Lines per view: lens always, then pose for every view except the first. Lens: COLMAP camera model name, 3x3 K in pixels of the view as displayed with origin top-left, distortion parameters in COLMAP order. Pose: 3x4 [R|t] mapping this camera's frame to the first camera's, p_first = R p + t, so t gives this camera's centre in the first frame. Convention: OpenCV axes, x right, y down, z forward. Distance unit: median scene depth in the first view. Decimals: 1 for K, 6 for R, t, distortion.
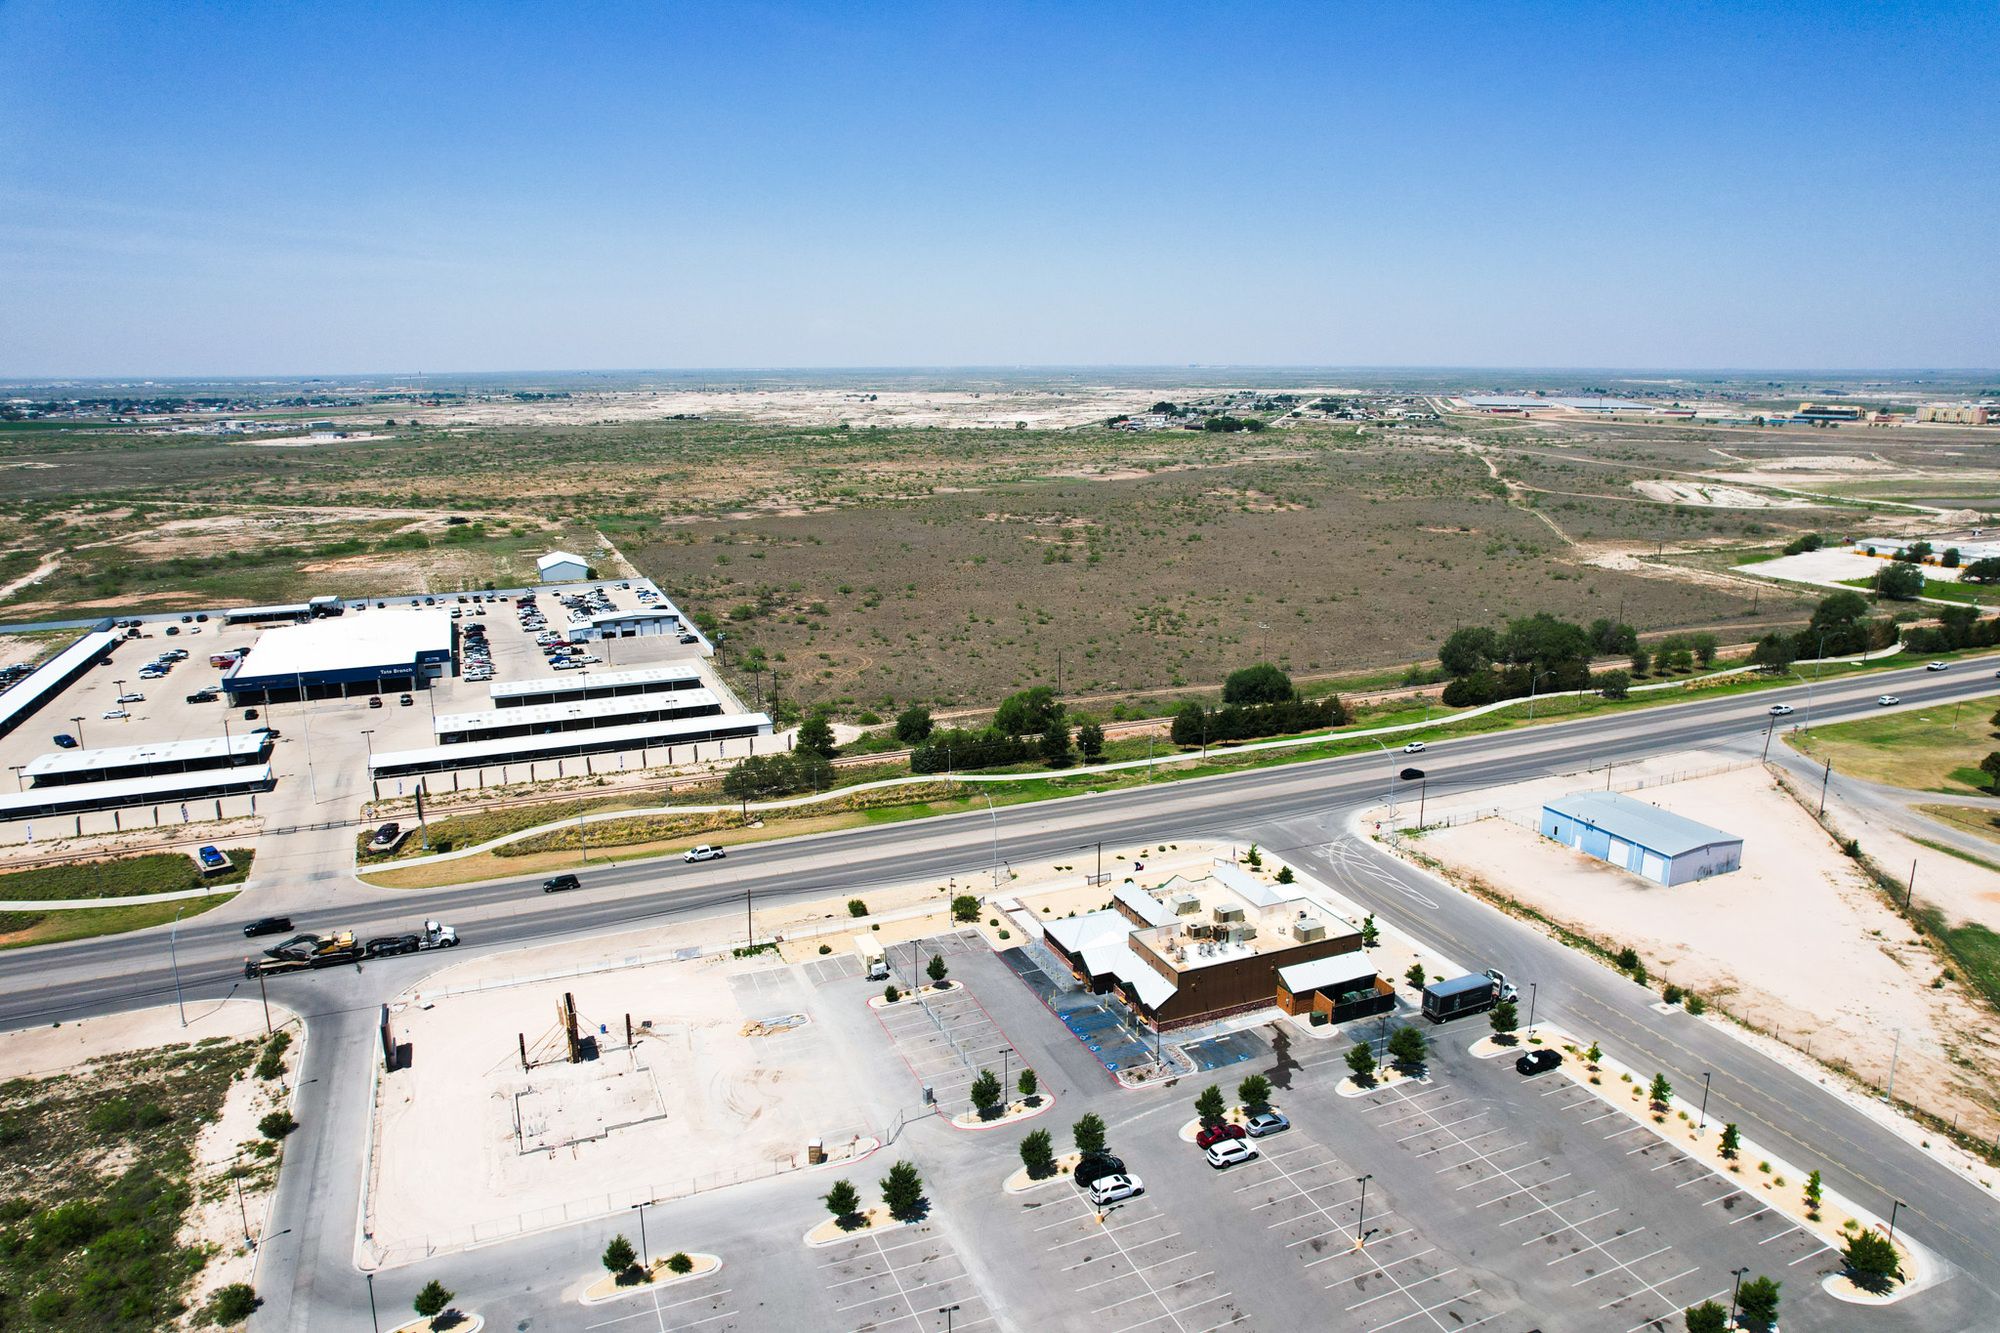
lens RADIAL K [[1268.9, 0, 1008.1], [0, 1268.9, 691.7], [0, 0, 1]] dist [-0.076024, 0.069312]
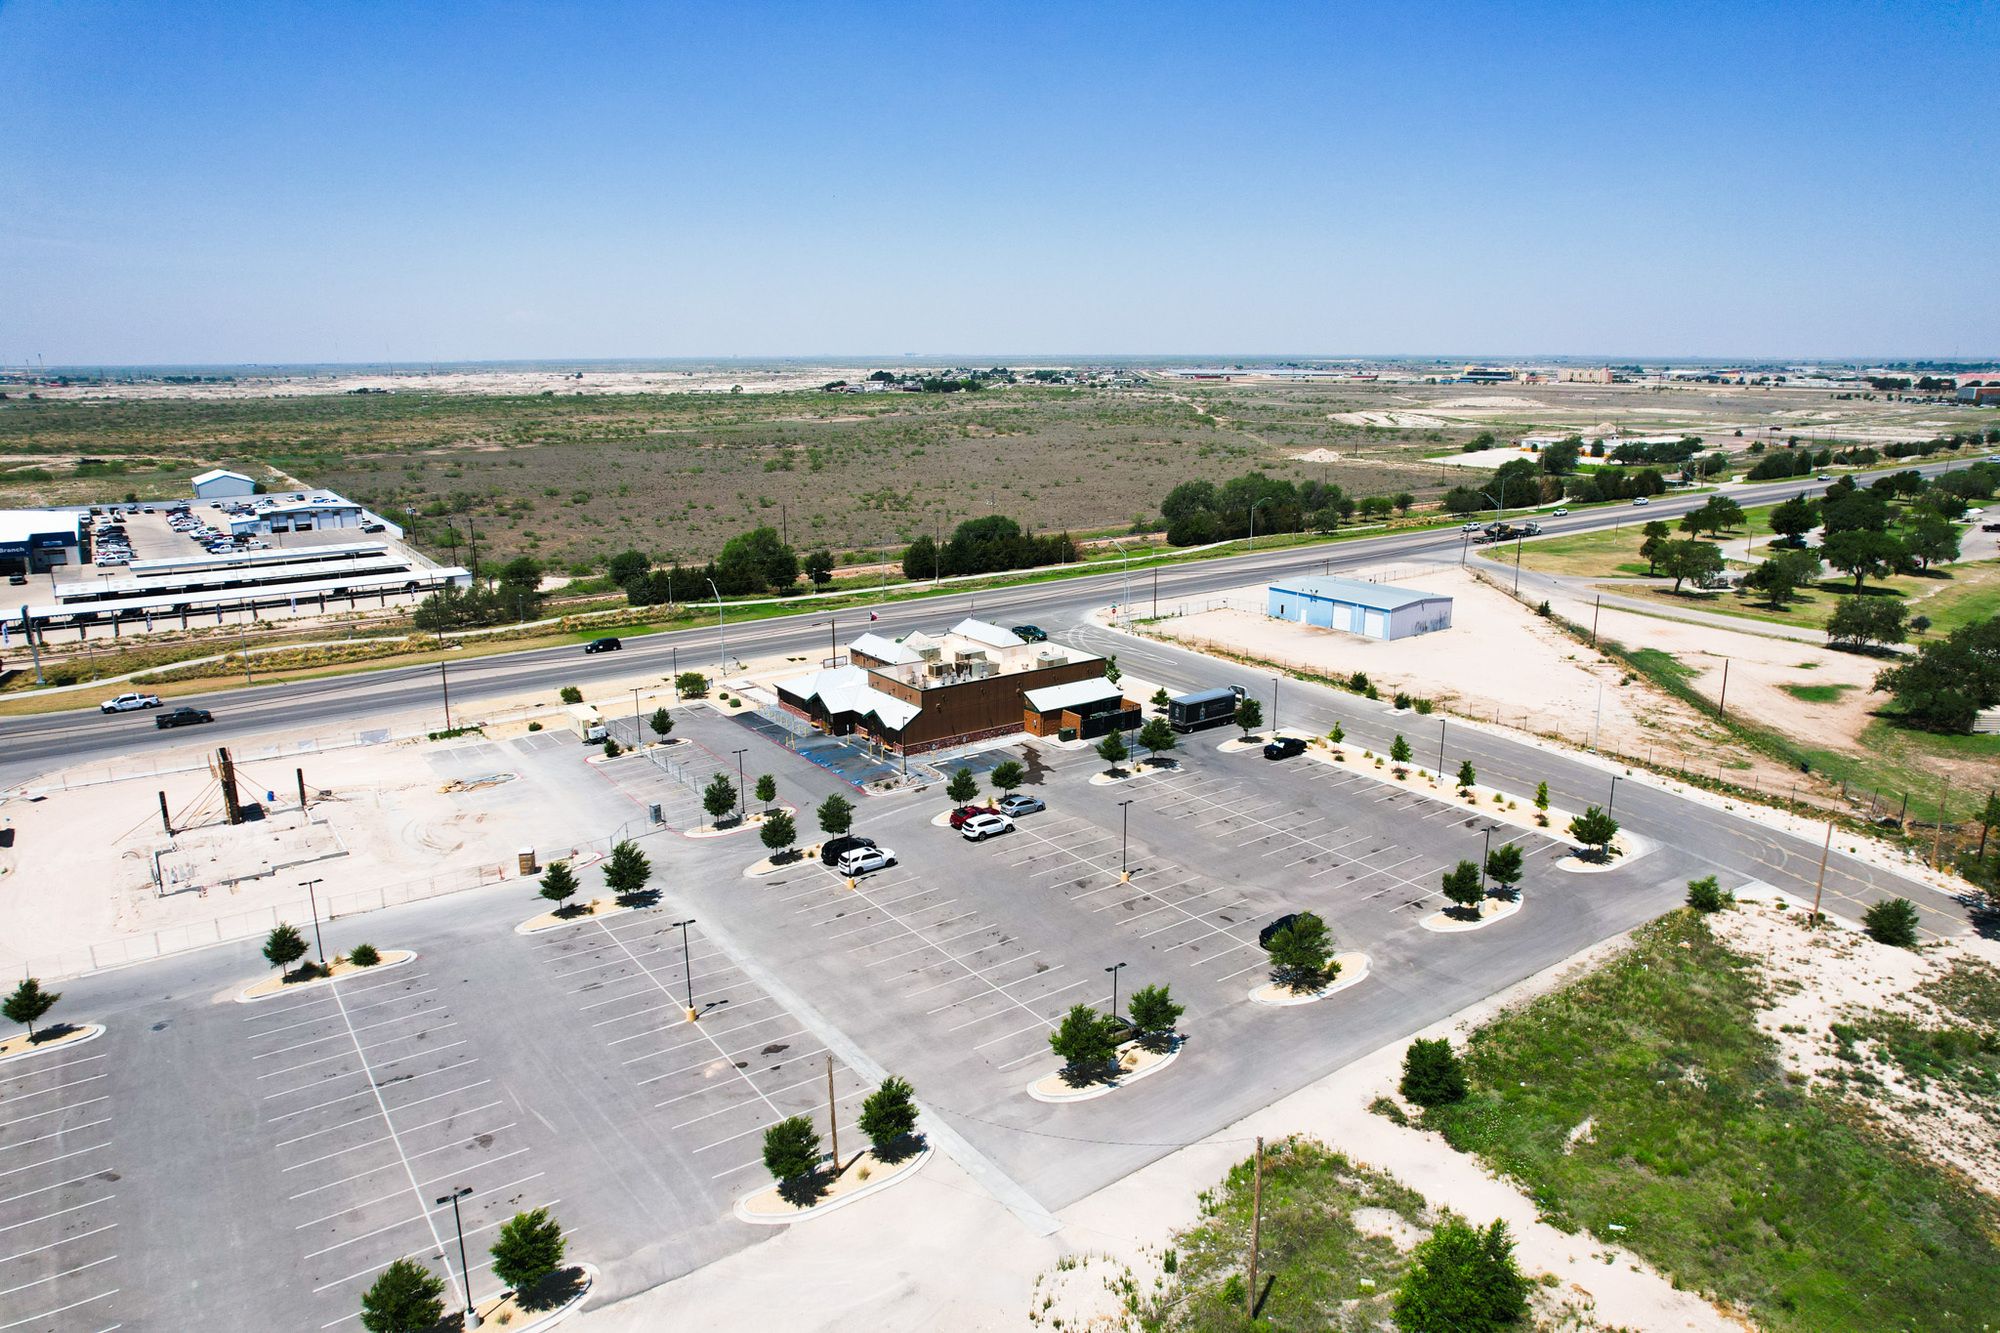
lens RADIAL K [[1273.1, 0, 1005.9], [0, 1273.1, 669.7], [0, 0, 1]] dist [-0.066174, 0.052129]
pose [[0.976979, -0.053083, 0.206628, -0.000133], [0.055401, 0.998449, -0.005445, 0.156226], [-0.206019, 0.016768, 0.978404, 0.035373]]
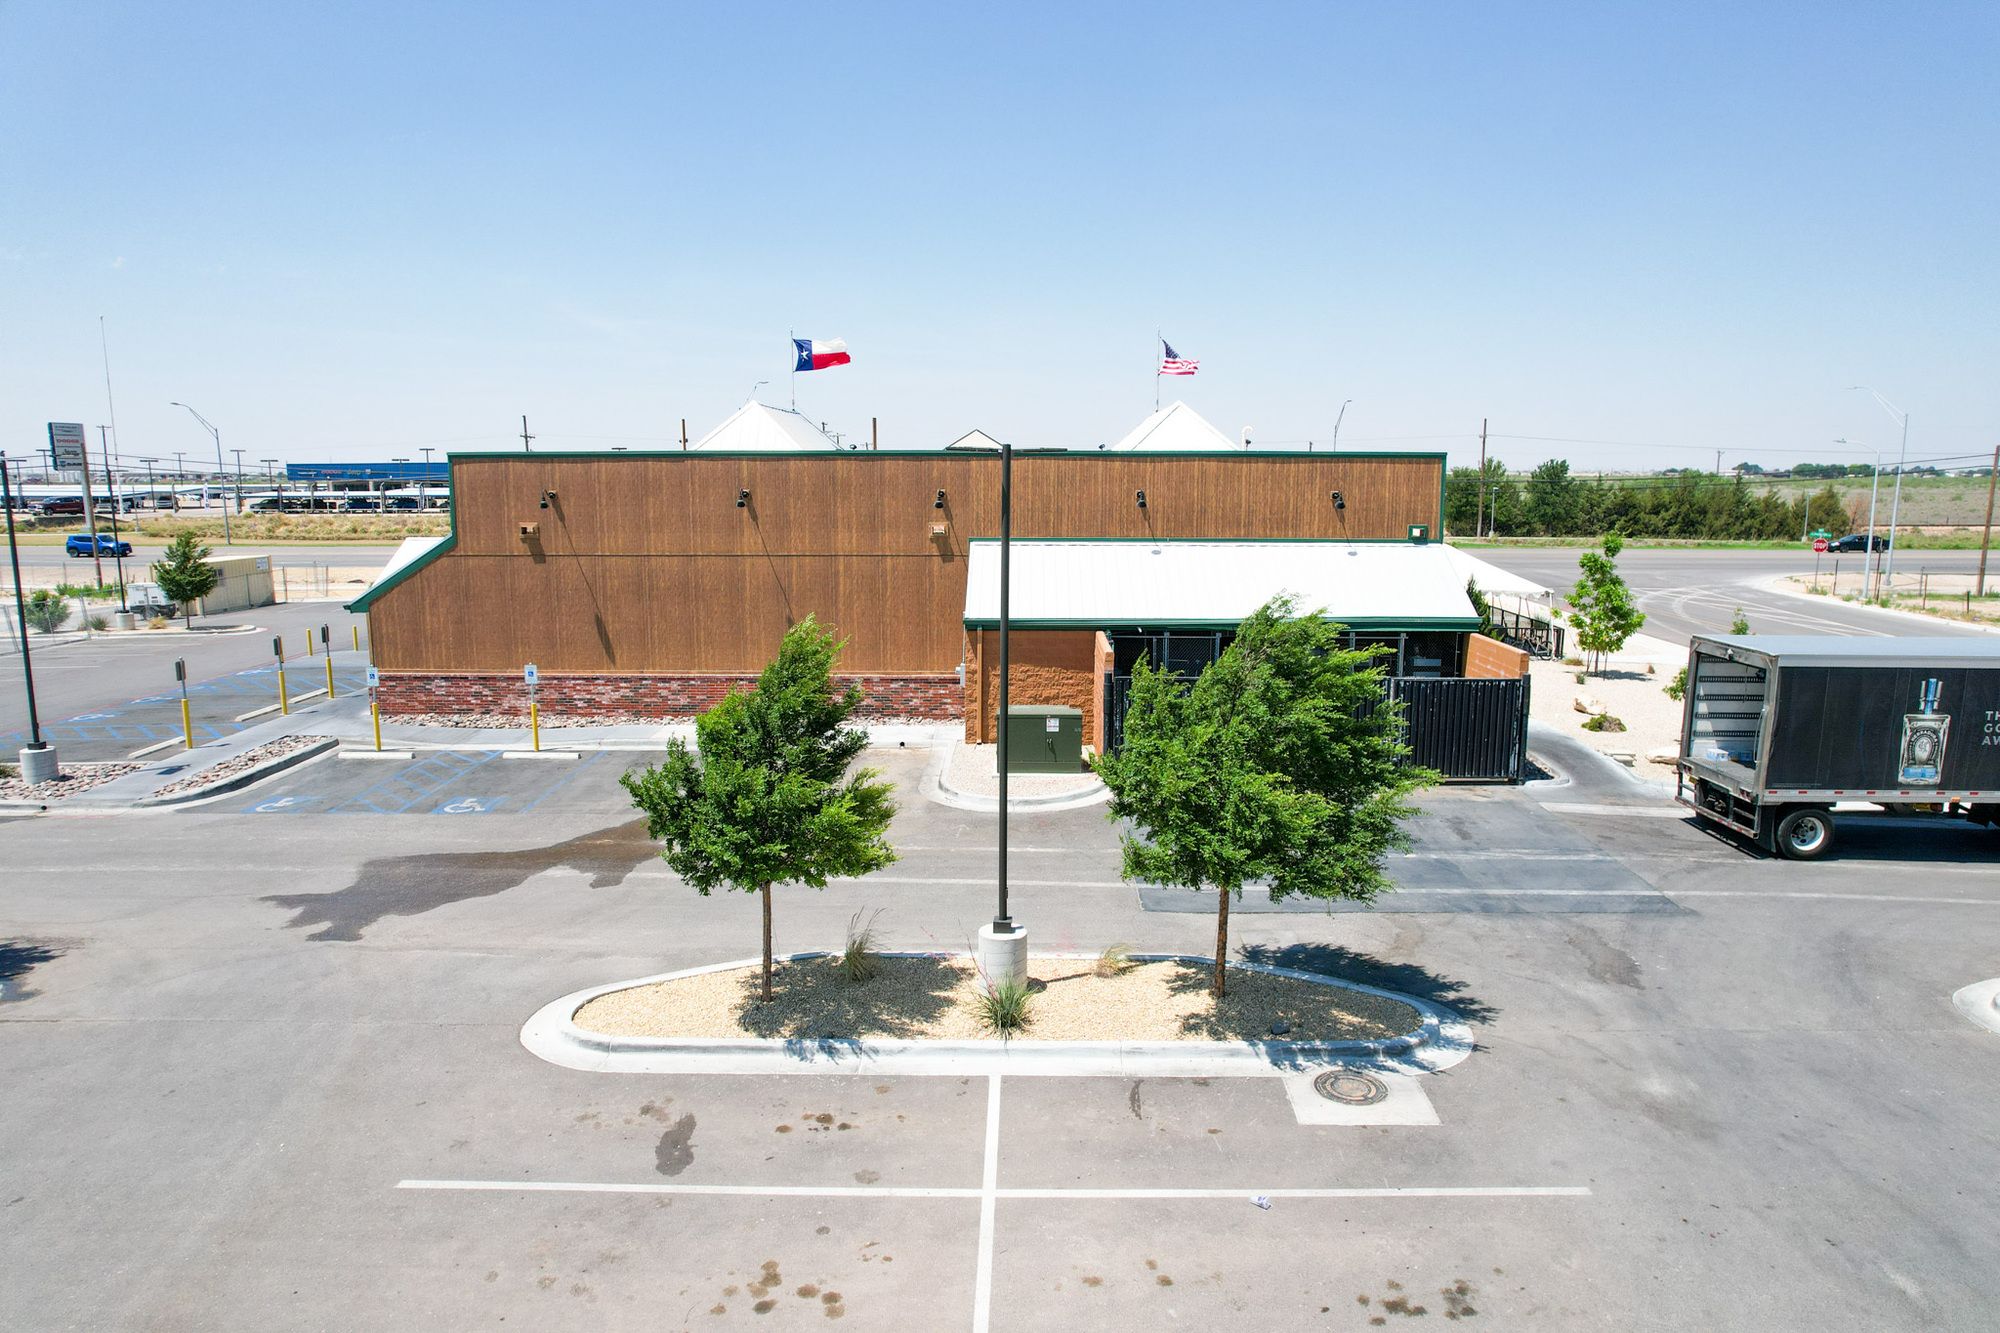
lens RADIAL K [[1275.0, 0, 1007.7], [0, 1275.0, 674.1], [0, 0, 1]] dist [-0.076140, 0.068335]
pose [[0.910747, 0.068017, -0.407324, 0.235259], [-0.106338, 0.991708, -0.072163, 0.194423], [0.399038, 0.109037, 0.910428, 0.604856]]
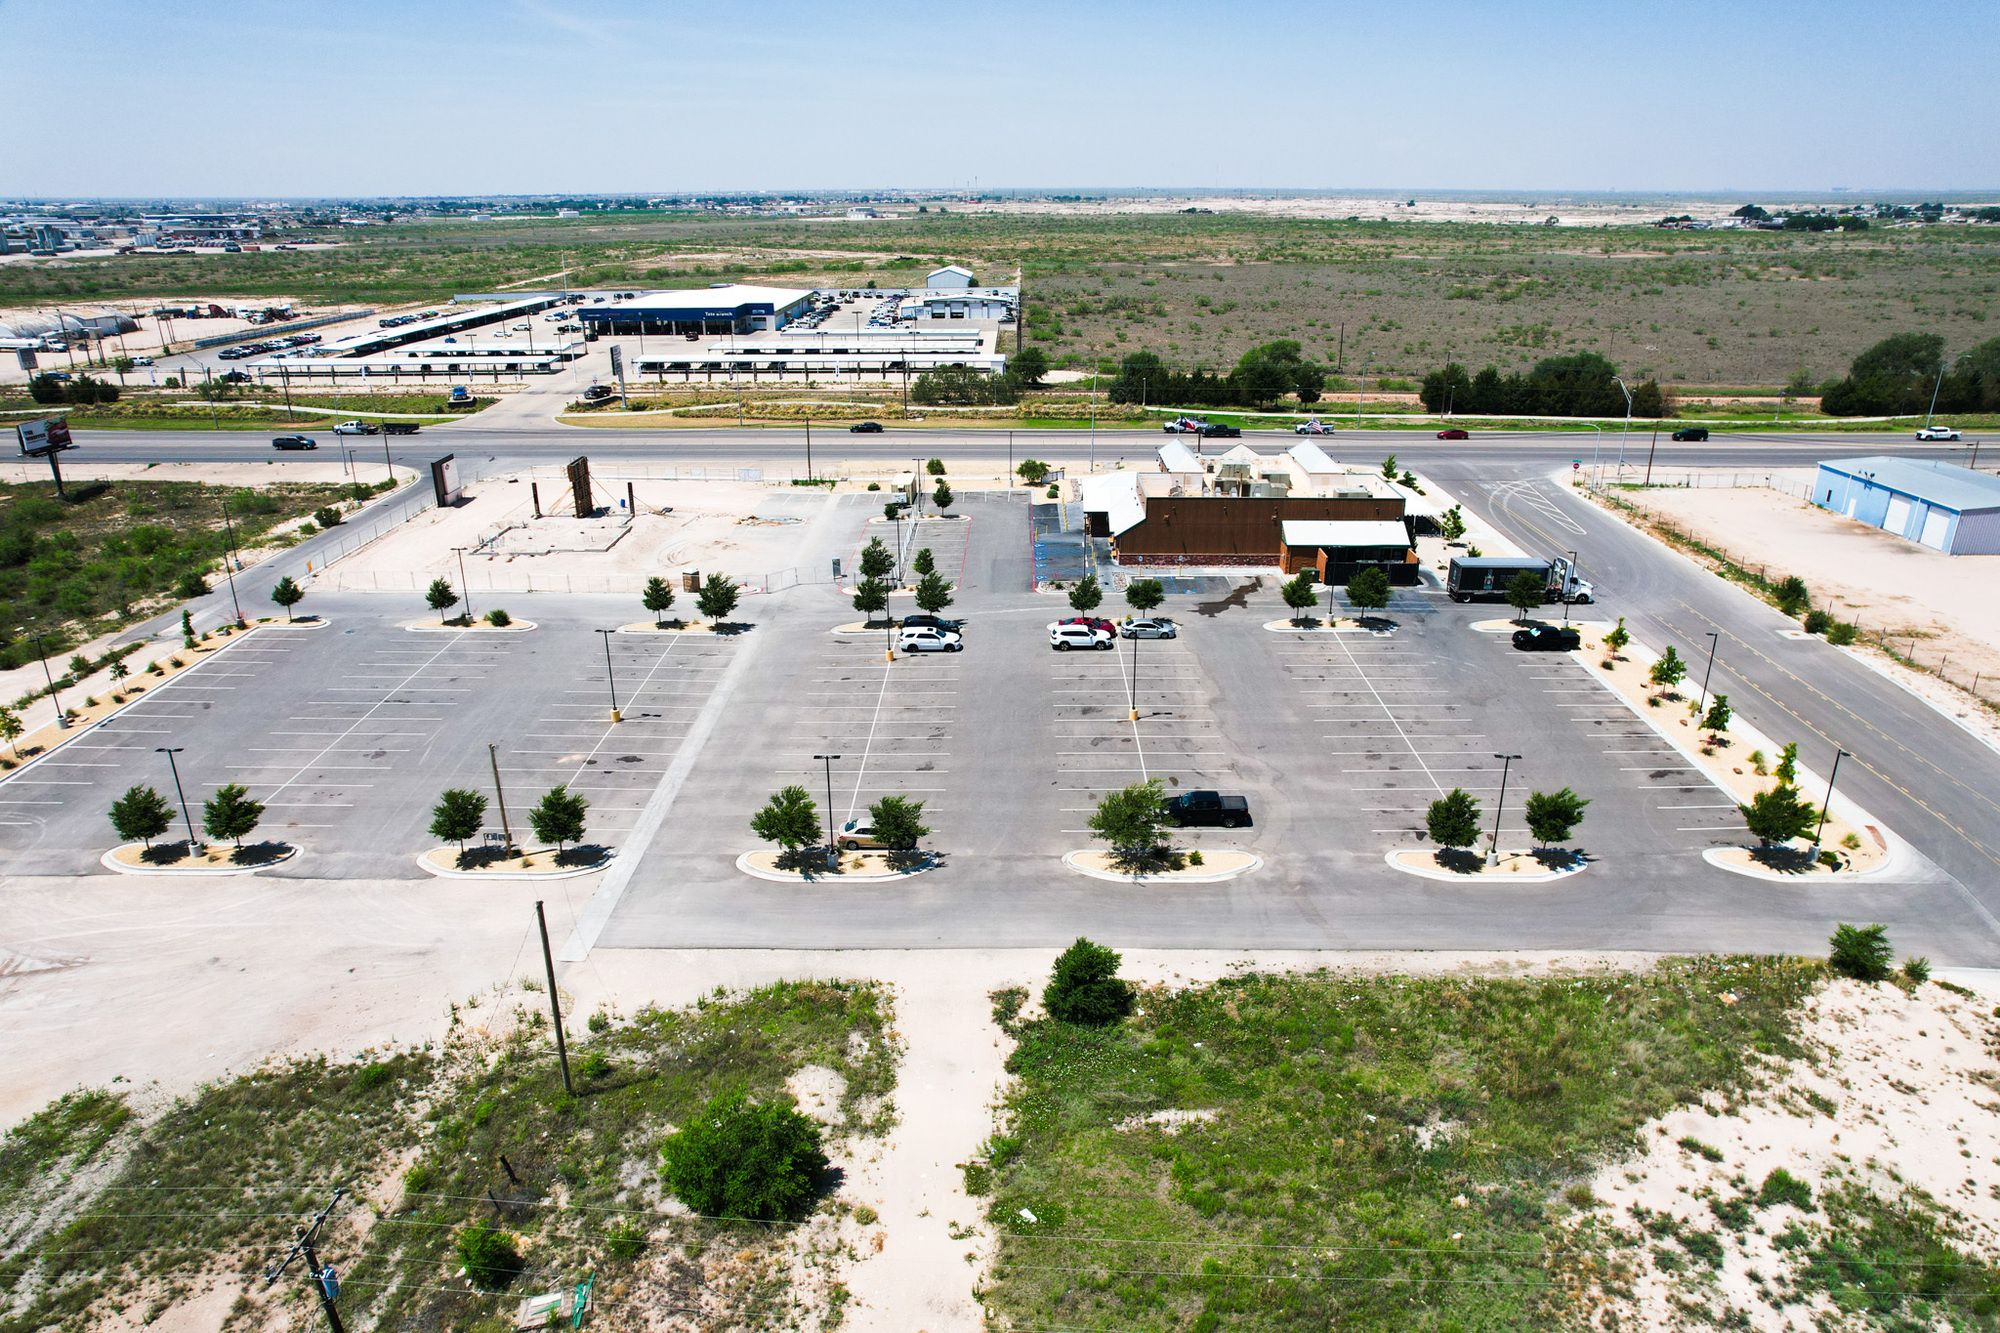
lens RADIAL K [[1275.0, 0, 1007.7], [0, 1275.0, 674.1], [0, 0, 1]] dist [-0.076140, 0.068335]
pose [[0.914116, 0.147289, -0.377755, 0.288782], [-0.102882, 0.985452, 0.135274, 0.169707], [0.392184, -0.084792, 0.915971, 0.102258]]
